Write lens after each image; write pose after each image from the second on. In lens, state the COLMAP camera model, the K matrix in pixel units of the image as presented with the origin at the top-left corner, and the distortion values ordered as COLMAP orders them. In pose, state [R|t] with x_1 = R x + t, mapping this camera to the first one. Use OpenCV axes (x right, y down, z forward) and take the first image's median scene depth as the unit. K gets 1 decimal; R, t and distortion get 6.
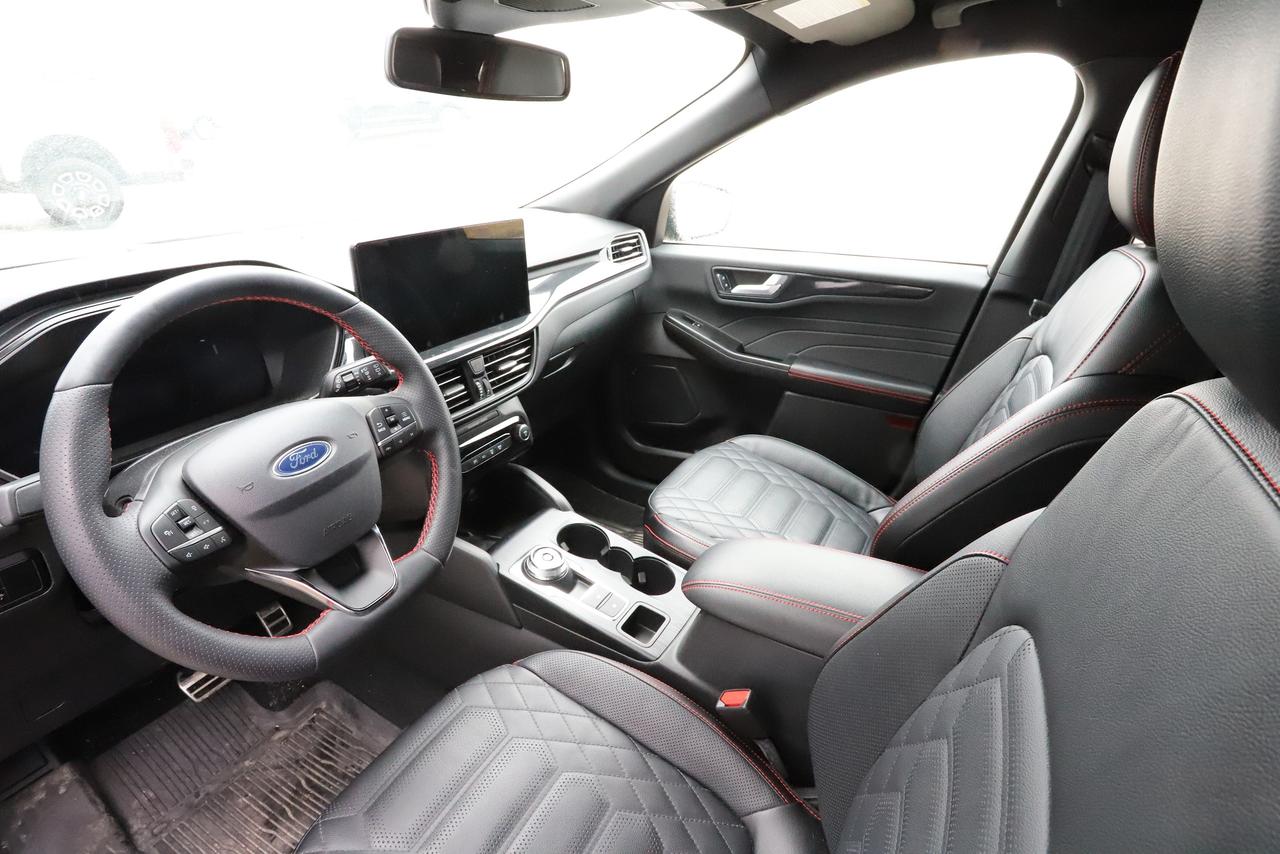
lens RADIAL K [[657.9, 0, 649.1], [0, 657.9, 421.8], [0, 0, 1]] dist [-0.080536, 0.032398]
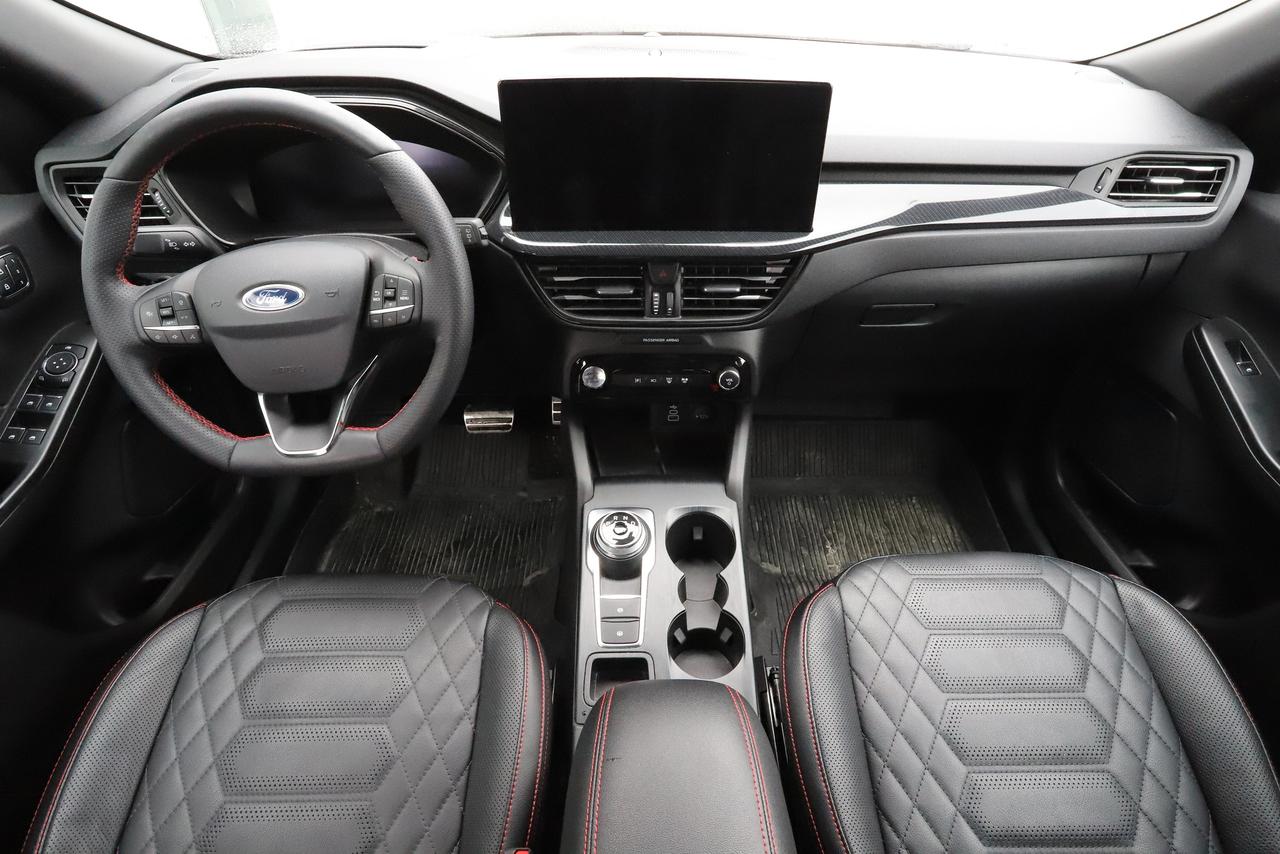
lens RADIAL K [[657.9, 0, 649.1], [0, 657.9, 421.8], [0, 0, 1]] dist [-0.080536, 0.032398]
pose [[0.476826, 0.549671, -0.685929, 0.308420], [-0.348262, 0.834631, 0.426738, -0.234116], [0.807063, 0.035403, 0.589404, 0.493421]]
